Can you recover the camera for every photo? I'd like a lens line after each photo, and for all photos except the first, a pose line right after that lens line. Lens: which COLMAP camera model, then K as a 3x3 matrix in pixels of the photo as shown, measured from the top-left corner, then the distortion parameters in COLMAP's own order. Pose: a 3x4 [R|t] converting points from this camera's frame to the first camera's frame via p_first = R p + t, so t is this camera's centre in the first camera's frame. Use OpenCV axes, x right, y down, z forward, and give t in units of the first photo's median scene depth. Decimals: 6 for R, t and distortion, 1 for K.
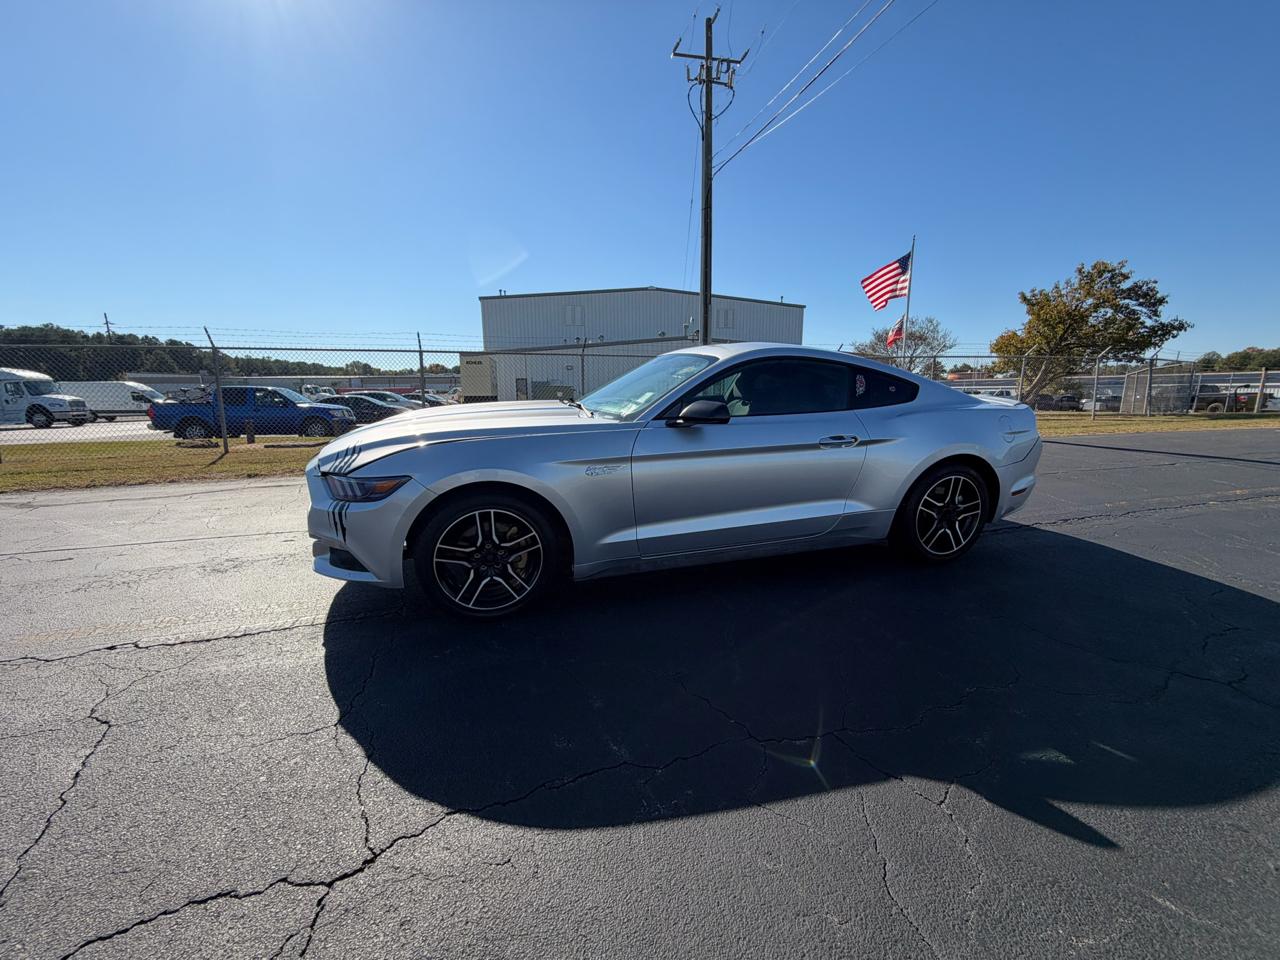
lens RADIAL K [[508.1, 0, 634.5], [0, 508.1, 486.2], [0, 0, 1]] dist [-0.001855, -0.000087]
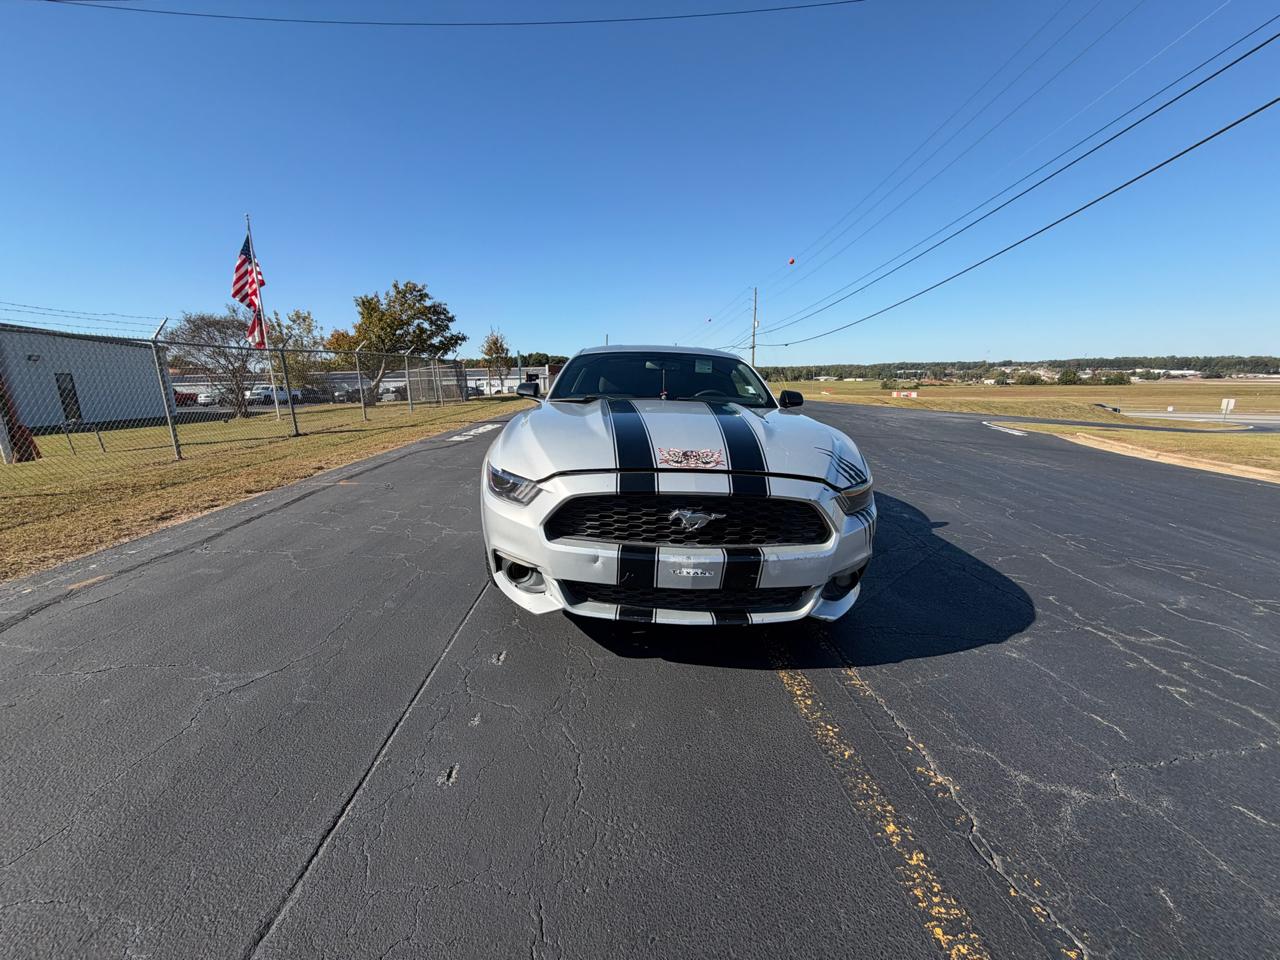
lens RADIAL K [[507.6, 0, 633.6], [0, 507.6, 486.6], [0, 0, 1]] dist [-0.001107, -0.000172]
pose [[0.275599, -0.203178, 0.939555, -0.252538], [0.193823, 0.969078, 0.152709, -0.037696], [-0.941529, 0.140021, 0.306458, 0.182757]]
